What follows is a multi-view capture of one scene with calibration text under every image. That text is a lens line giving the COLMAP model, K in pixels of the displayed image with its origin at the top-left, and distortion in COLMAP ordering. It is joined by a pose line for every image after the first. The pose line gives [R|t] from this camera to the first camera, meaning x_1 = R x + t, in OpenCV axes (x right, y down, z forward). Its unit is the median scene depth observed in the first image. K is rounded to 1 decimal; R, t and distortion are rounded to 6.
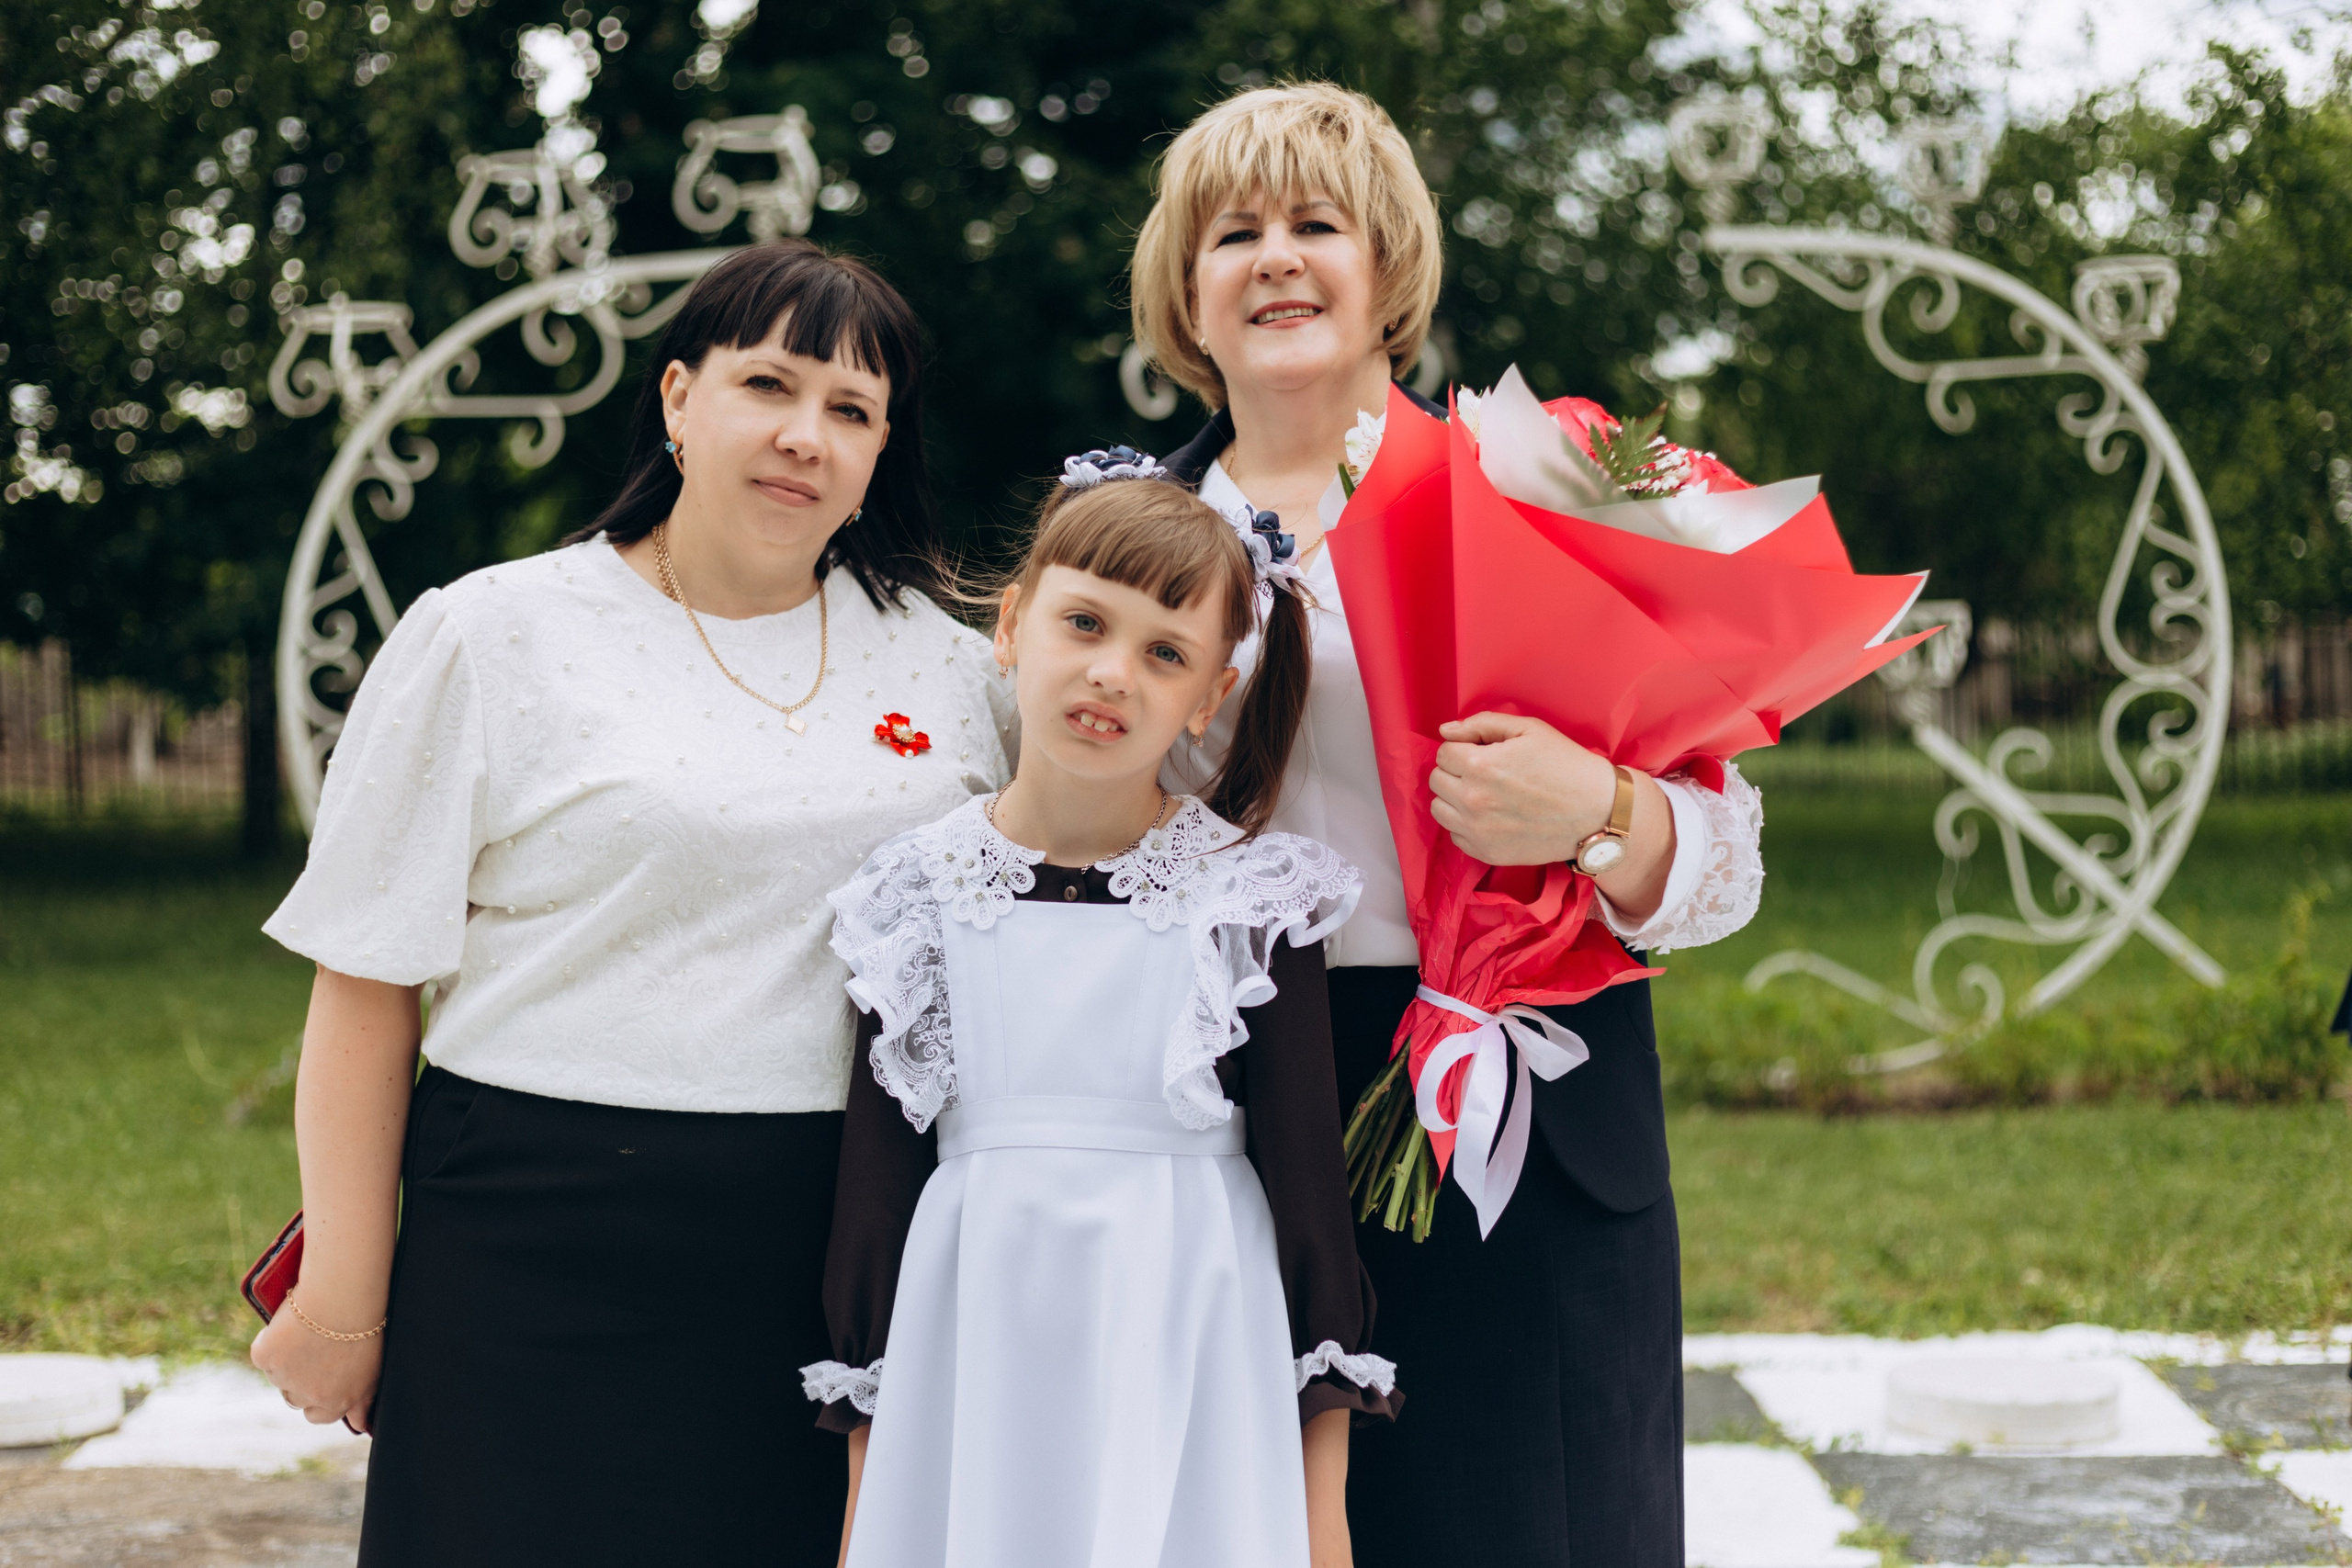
lens RADIAL K [[3397.7, 0, 1174.7], [0, 3397.7, 772.9], [0, 0, 1]] dist [0.165800, -0.844866]
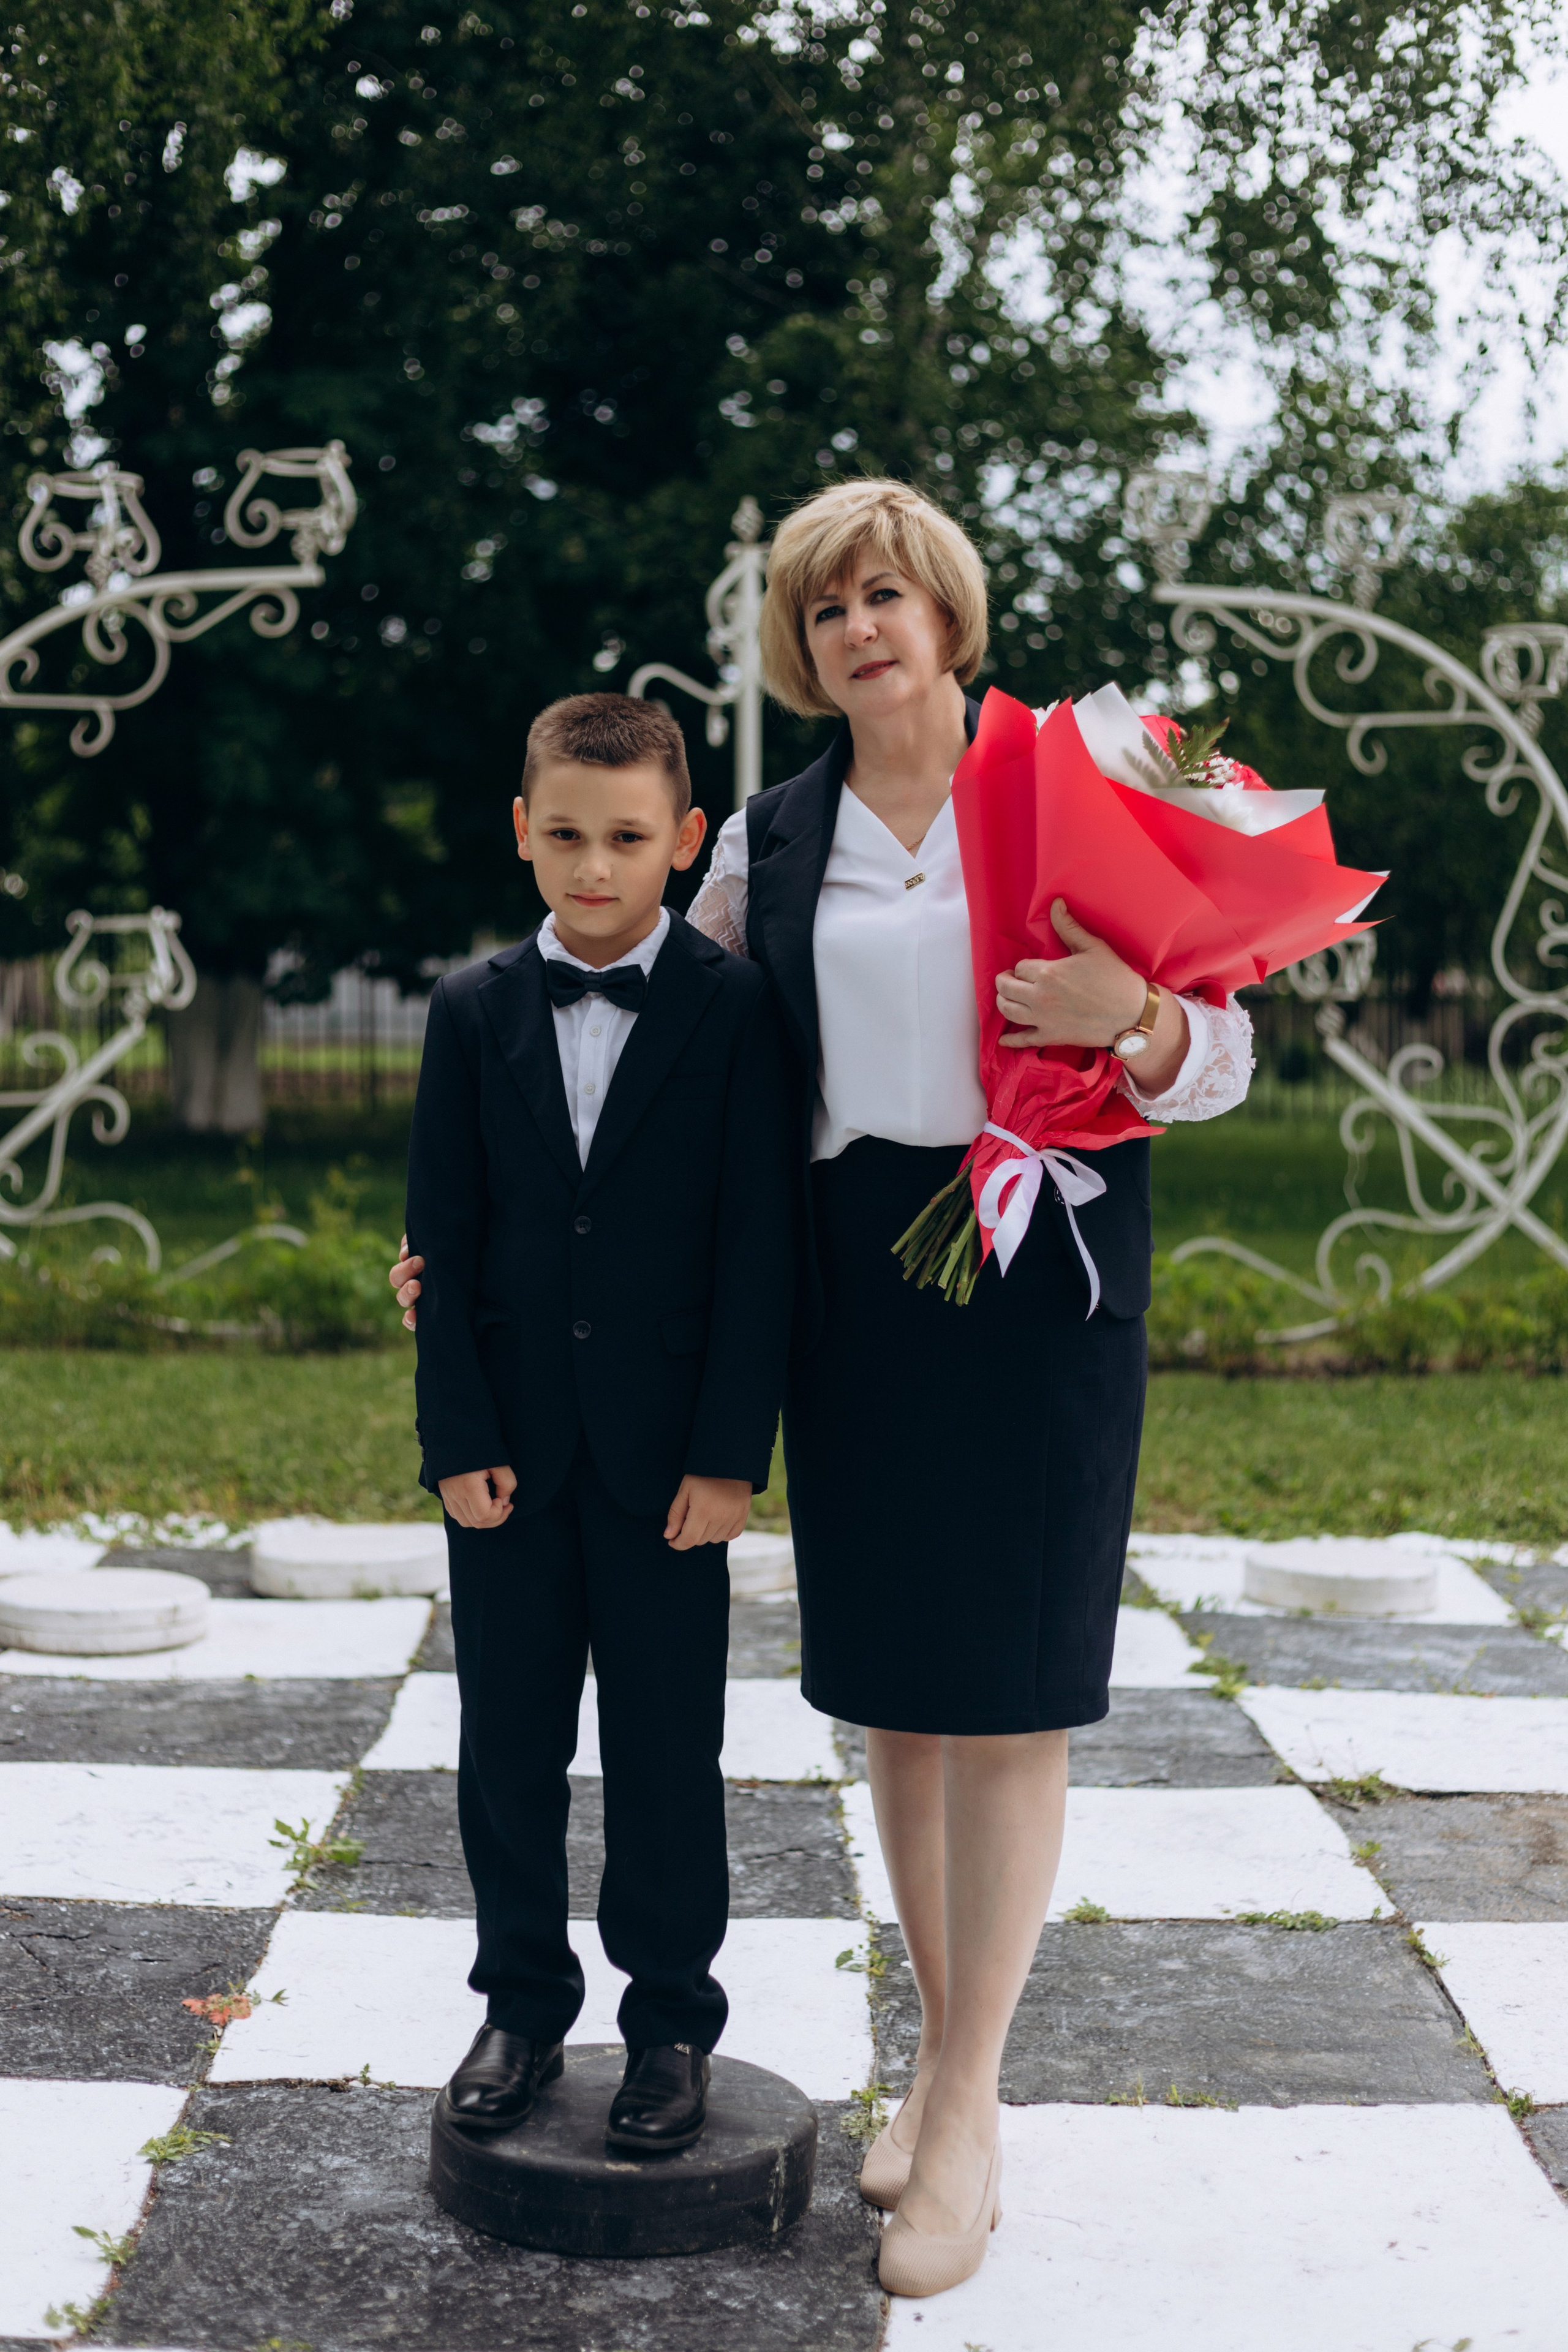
lens RADIAL K [[3361.2, 0, 783.9], [0, 3361.2, 1181.2], [0, 0, 1]] dist [0.165282, -0.854505]
pose [[0.998672, 0.032455, 0.040016, -0.003136], [-0.033476, 0.999124, 0.025113, 0.011790], [-0.039166, -0.026419, 0.998883, -0.101173]]
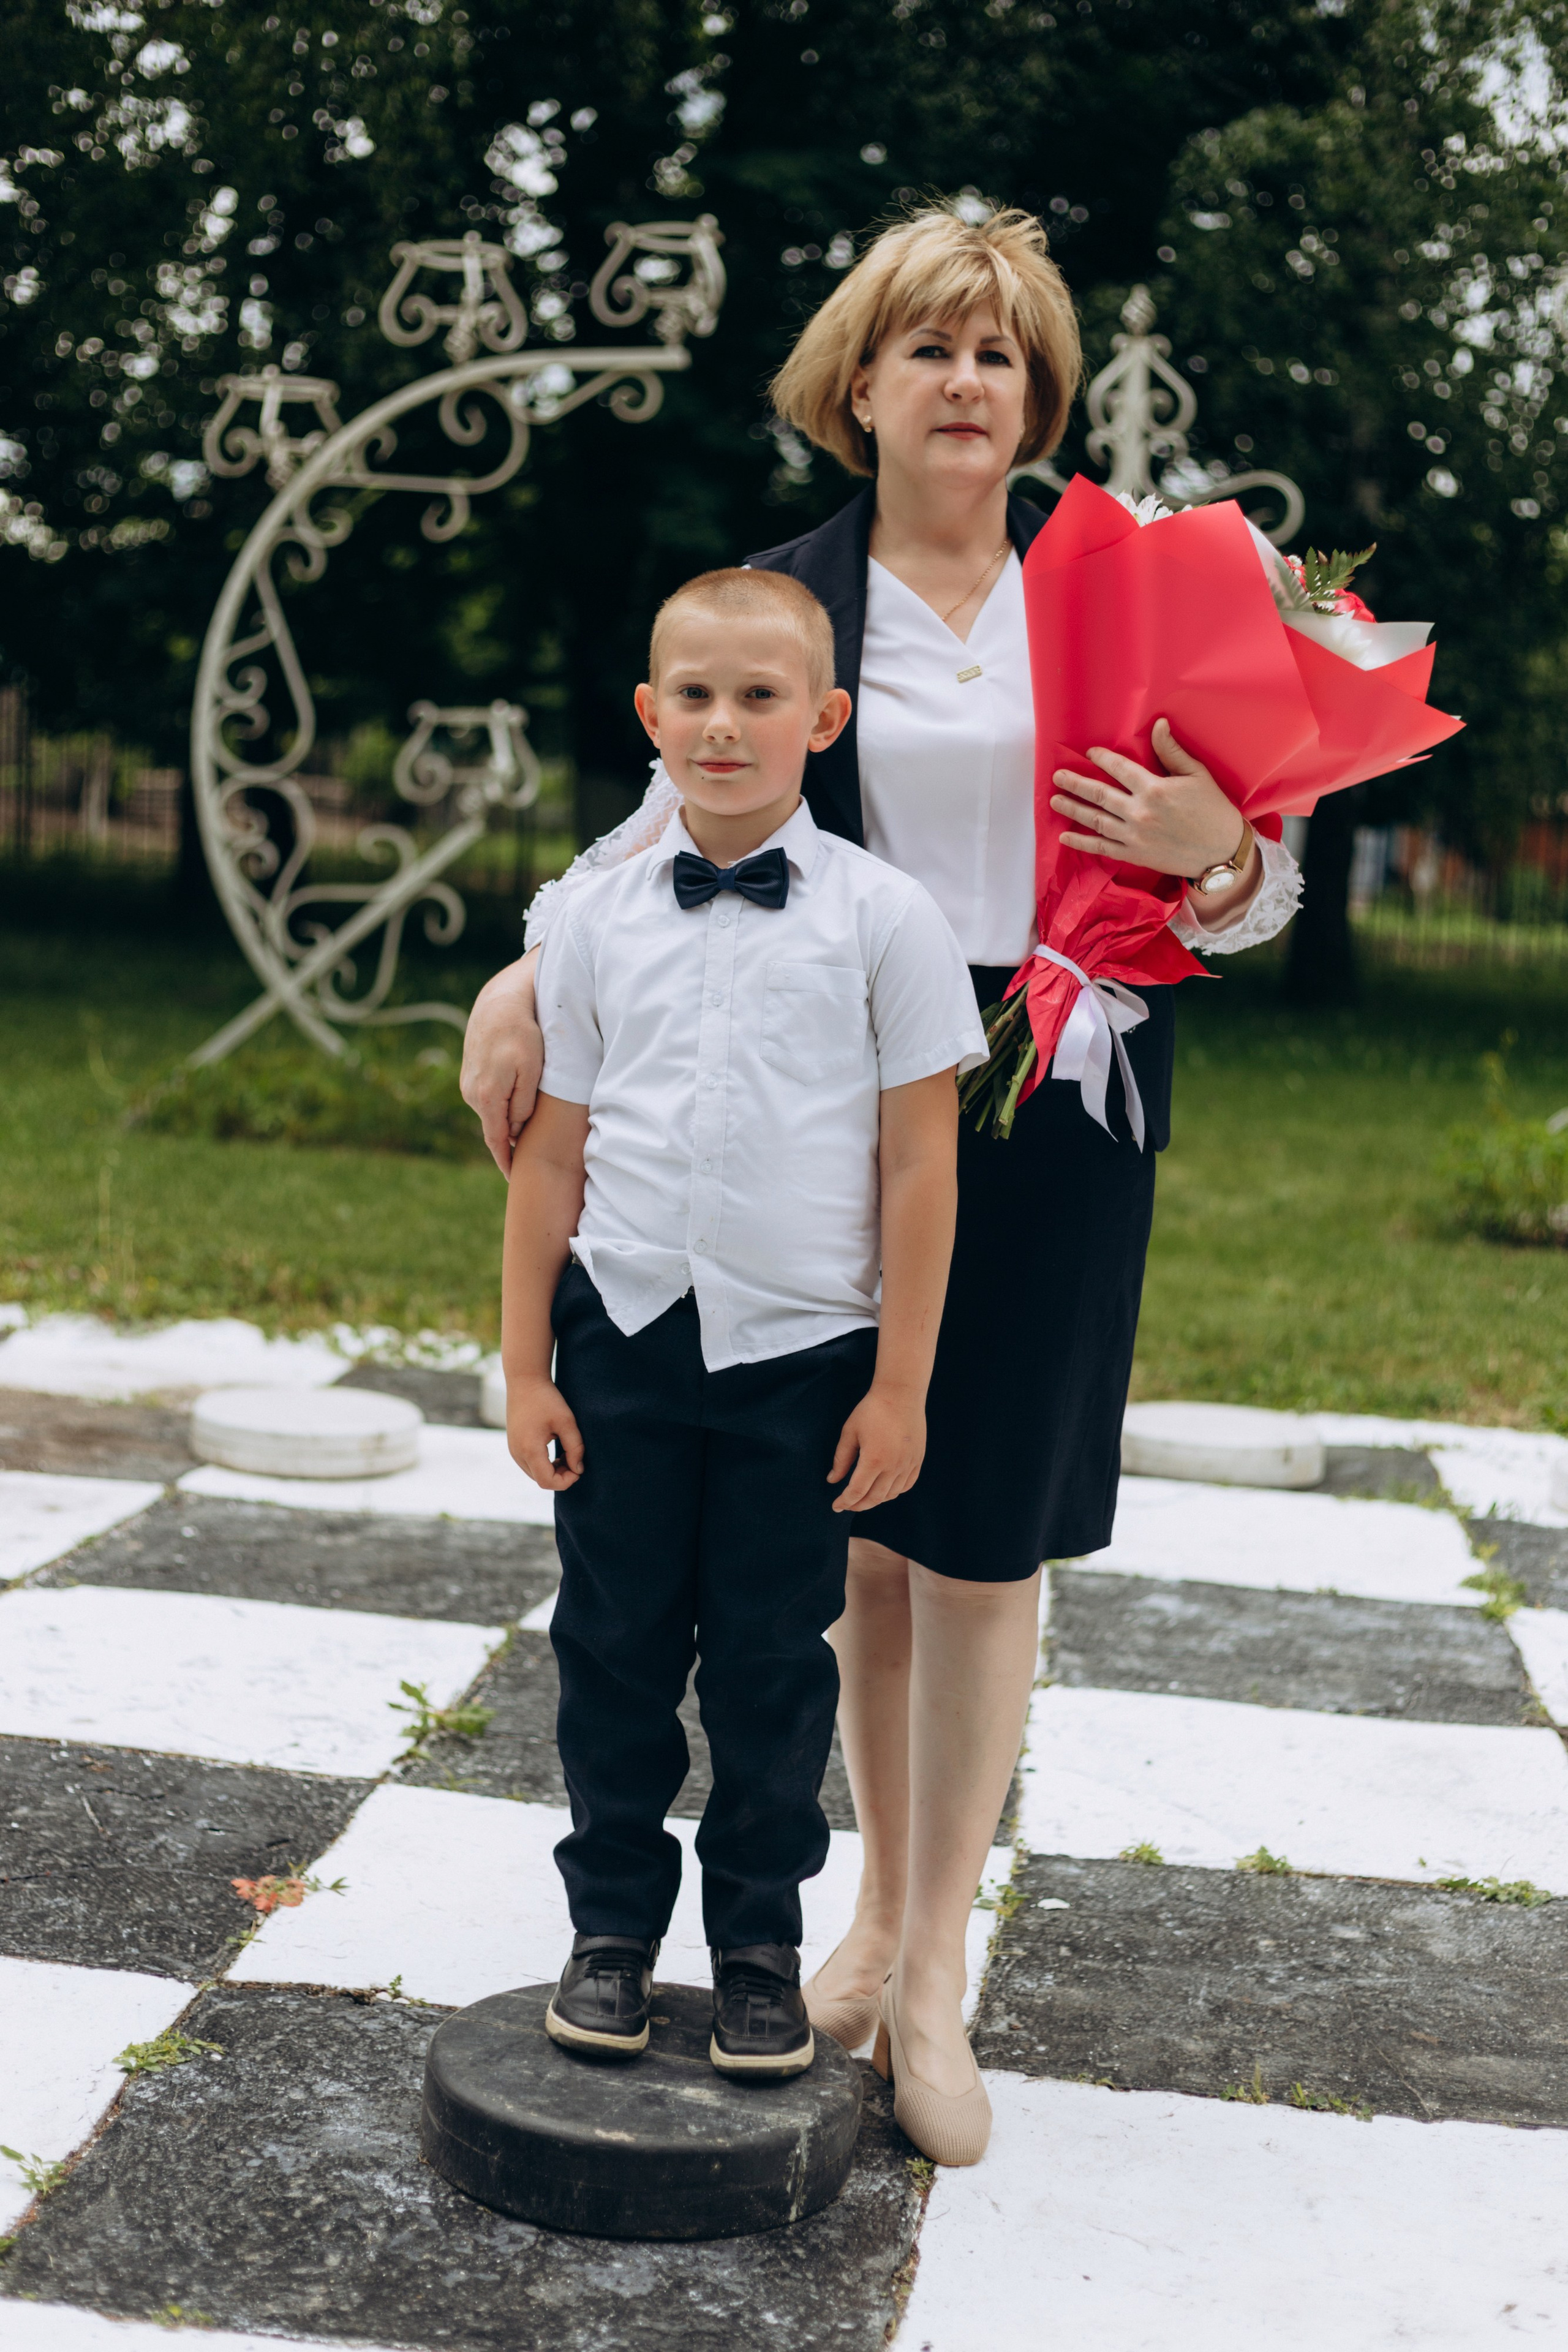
lens RADIAL K [[3375.5, 0, 785.1], [0, 3375.5, 1179.3], [0, 0, 1]] dist [0.173012, -0.880812]
pose [[0.992047, 0.091586, -0.086337, 0.028982], [-0.084405, 0.992931, 0.083451, 0.009977], [0.093369, -0.075500, 0.992765, -0.055061]]
